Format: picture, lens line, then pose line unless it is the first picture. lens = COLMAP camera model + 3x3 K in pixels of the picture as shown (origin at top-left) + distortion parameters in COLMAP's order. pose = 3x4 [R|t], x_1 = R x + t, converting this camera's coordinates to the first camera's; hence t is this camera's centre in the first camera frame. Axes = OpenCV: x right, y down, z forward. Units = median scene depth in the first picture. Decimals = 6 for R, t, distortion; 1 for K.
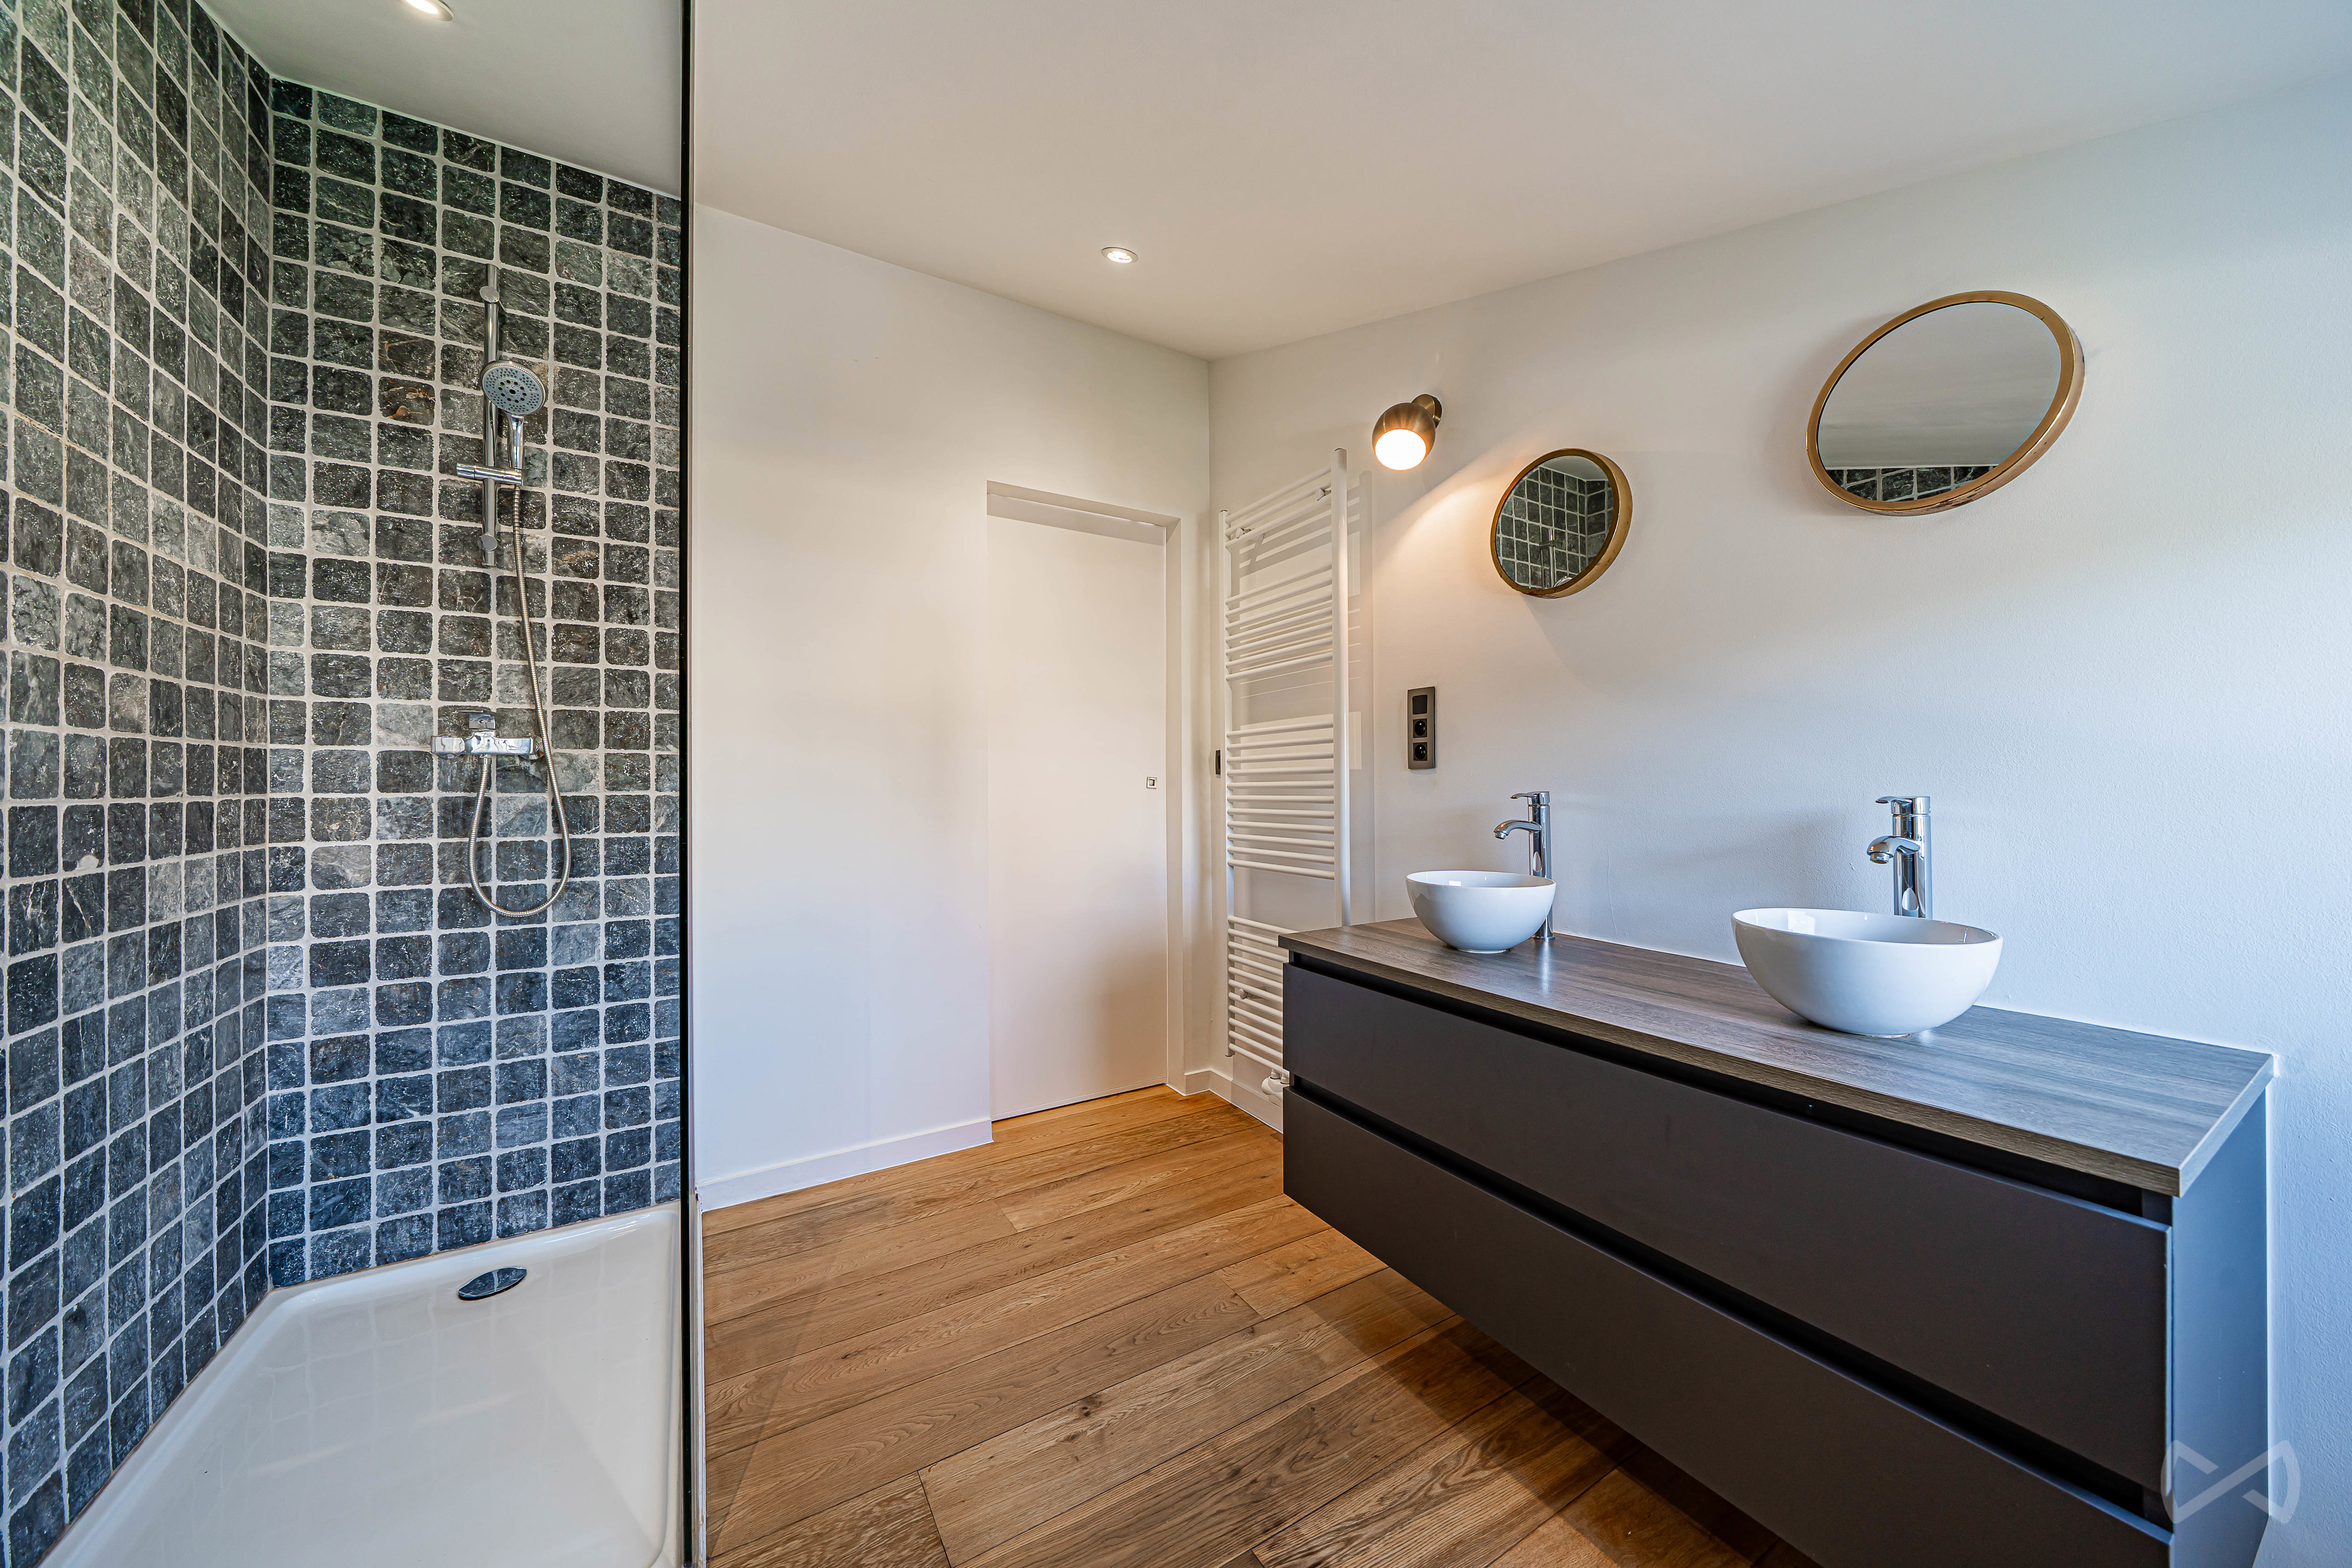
lens RADIAL K [[805.9, 0, 1184.6], [0, 805.9, 779.1], [0, 0, 1]] dist [-0.012107, 0.000130]
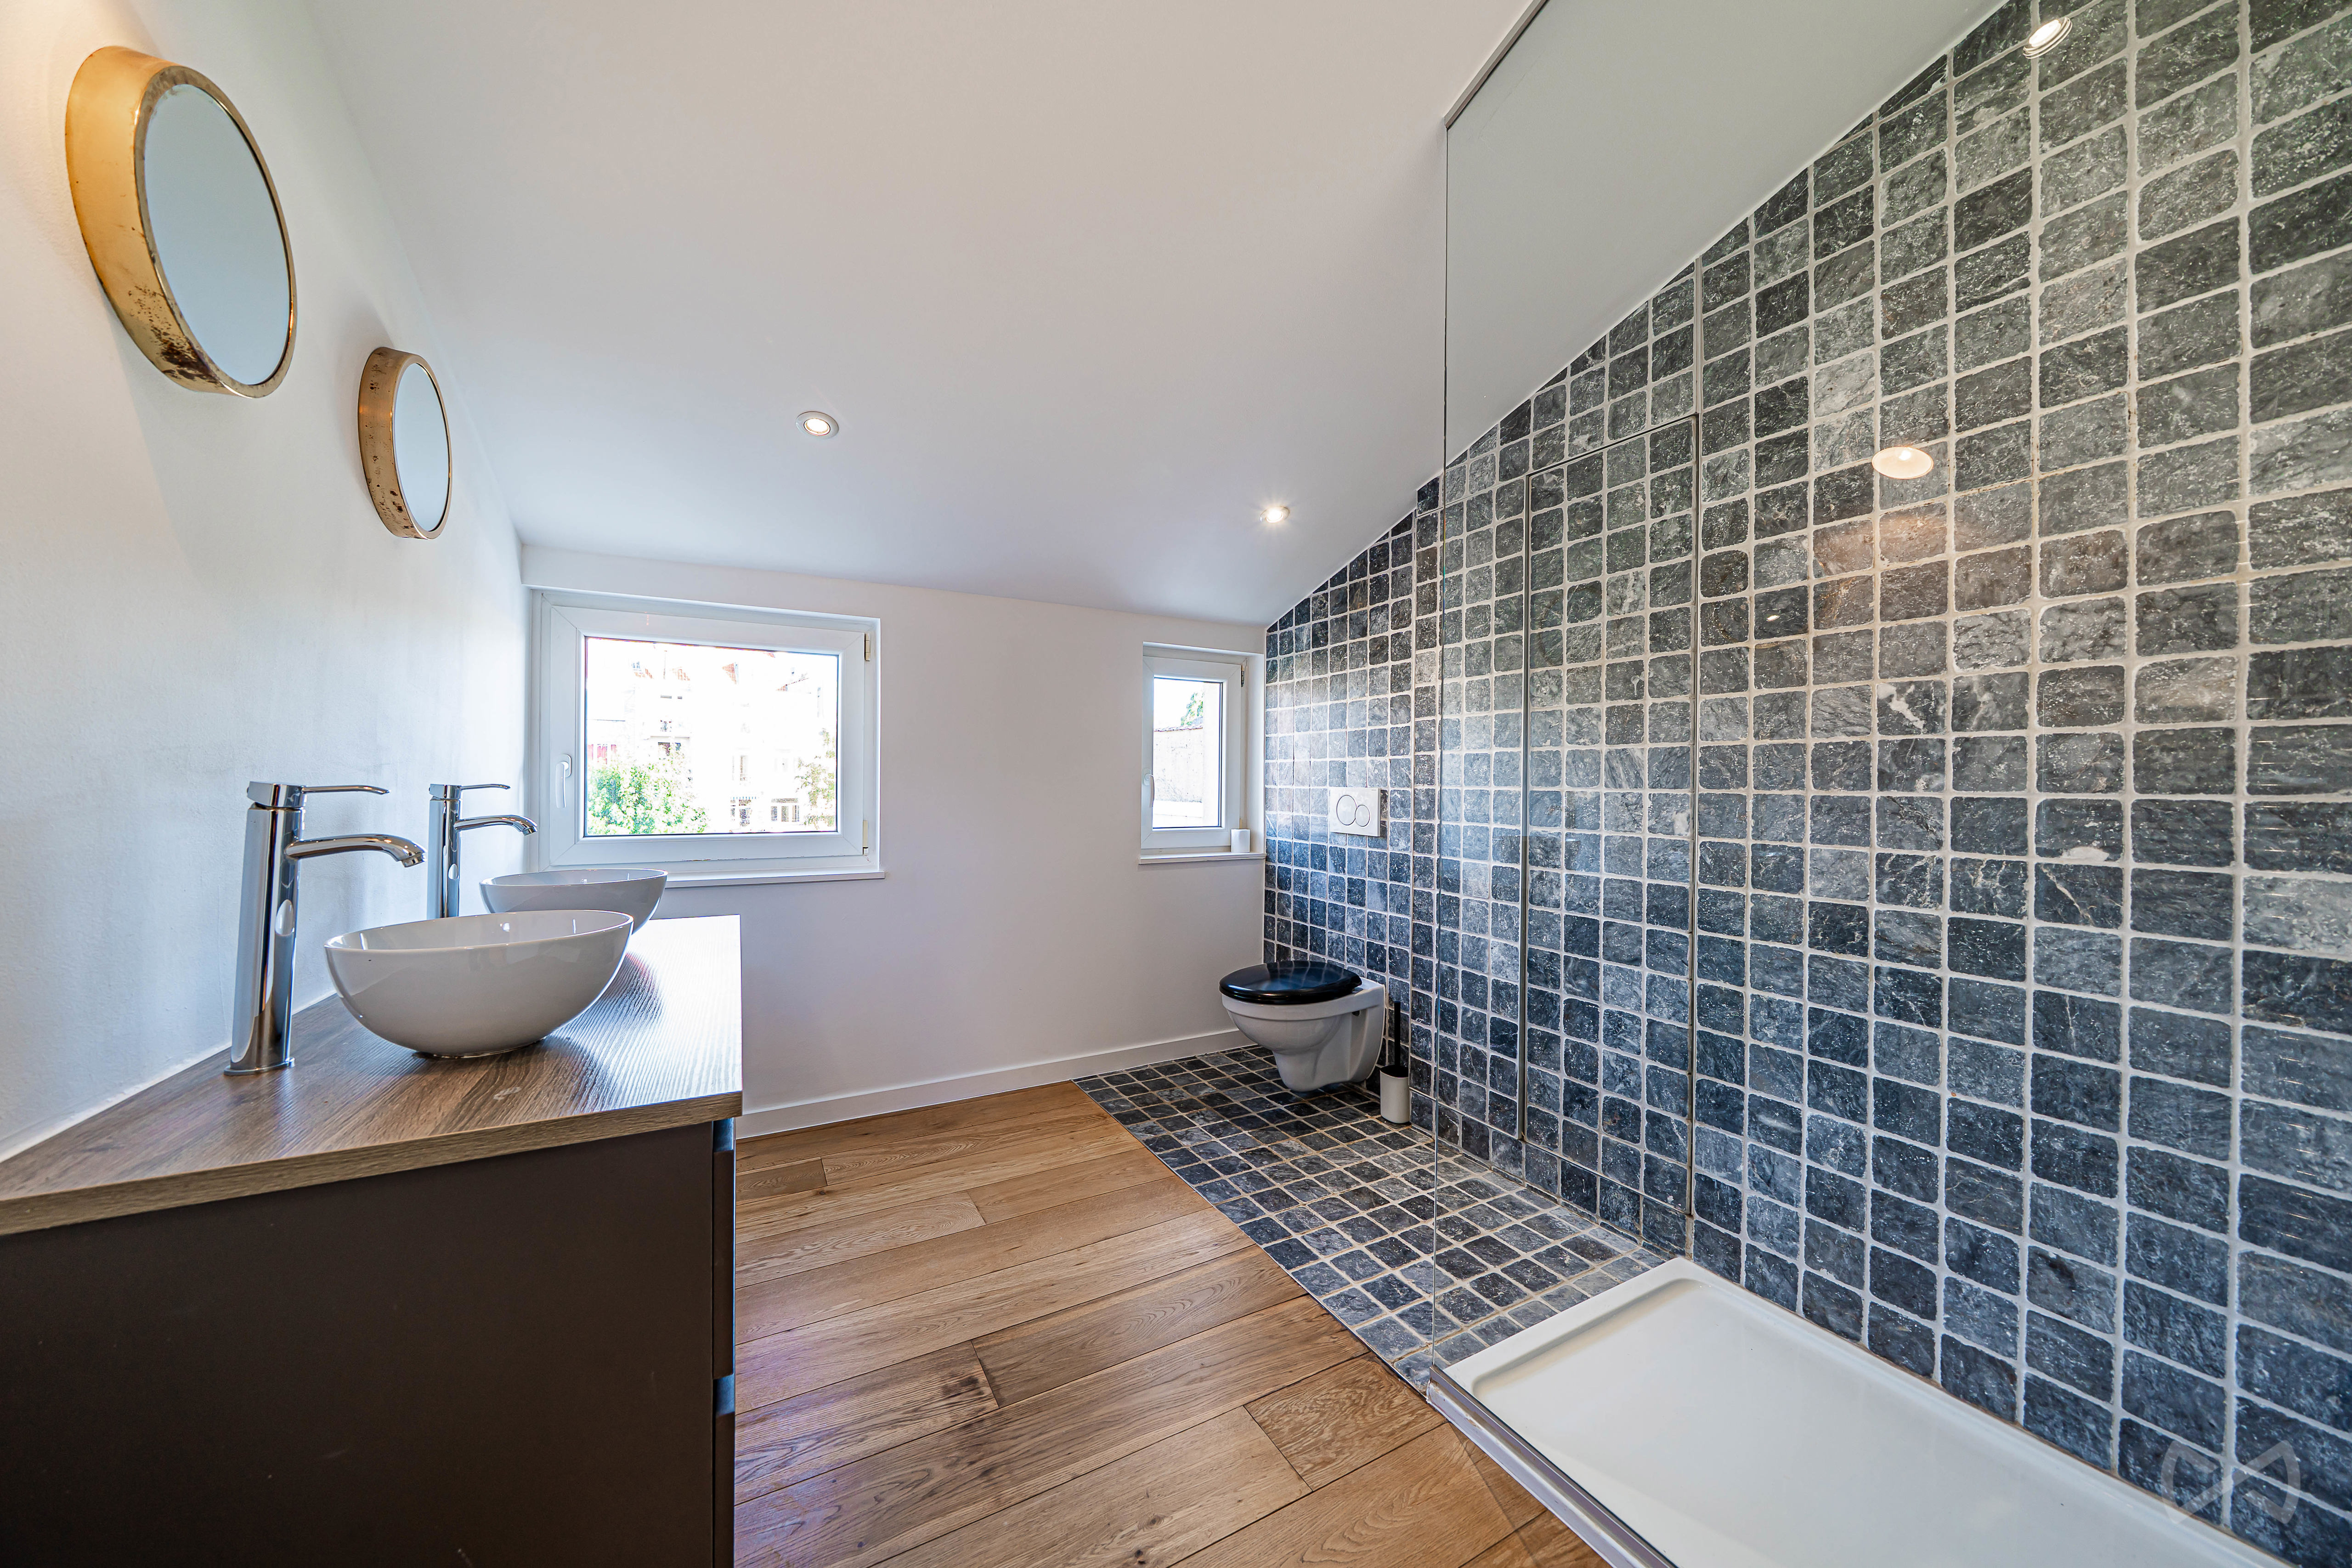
lens RADIAL K [[805.9, 0, 1184.6], [0, 805.9, 779.1], [0, 0, 1]] dist [-0.012107, 0.000130]
pose [[-0.999284, -0.005321, 0.037464, -0.070410], [-0.005767, 0.999914, -0.011796, 0.007864], [-0.037398, -0.012003, -0.999228, 0.644956]]
